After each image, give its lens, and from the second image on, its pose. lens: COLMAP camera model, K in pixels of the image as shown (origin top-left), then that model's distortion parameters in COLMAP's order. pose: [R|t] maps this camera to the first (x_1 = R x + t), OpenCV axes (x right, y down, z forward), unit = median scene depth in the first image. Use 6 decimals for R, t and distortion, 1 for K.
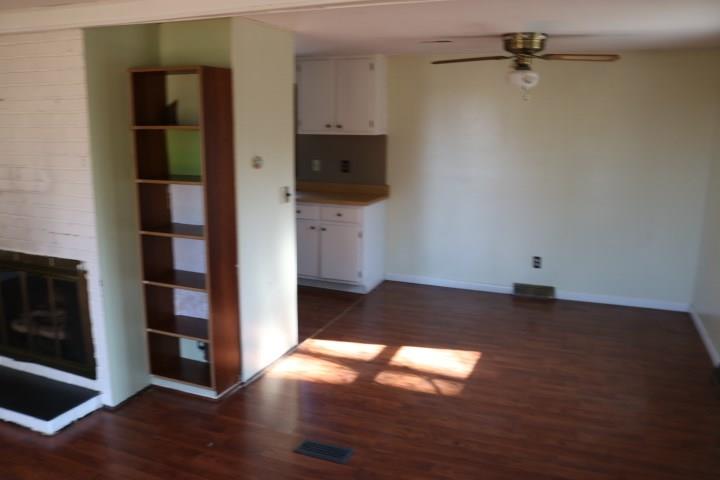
lens RADIAL K [[602.7, 0, 360.0], [0, 602.7, 240.0], [0, 0, 1]] dist [-0.153417, 0.128283]
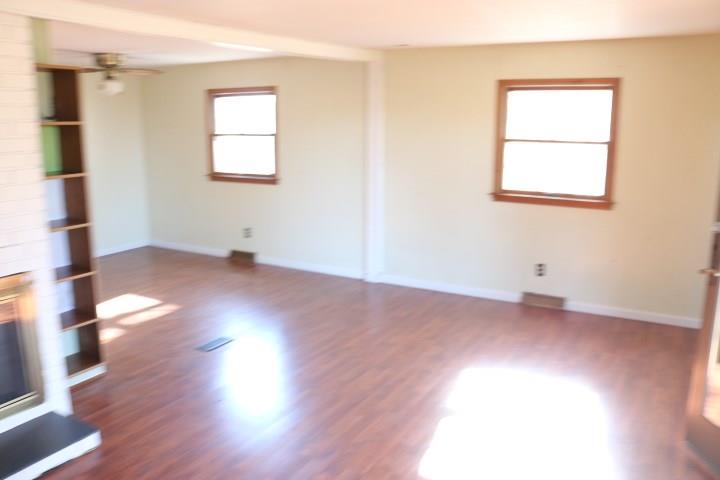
lens RADIAL K [[602.7, 0, 360.0], [0, 602.7, 240.0], [0, 0, 1]] dist [-0.153417, 0.128283]
pose [[0.142227, -0.197715, 0.969887, -1.132696], [0.184200, 0.968019, 0.170323, -0.061799], [-0.972544, 0.154429, 0.174098, 0.303102]]
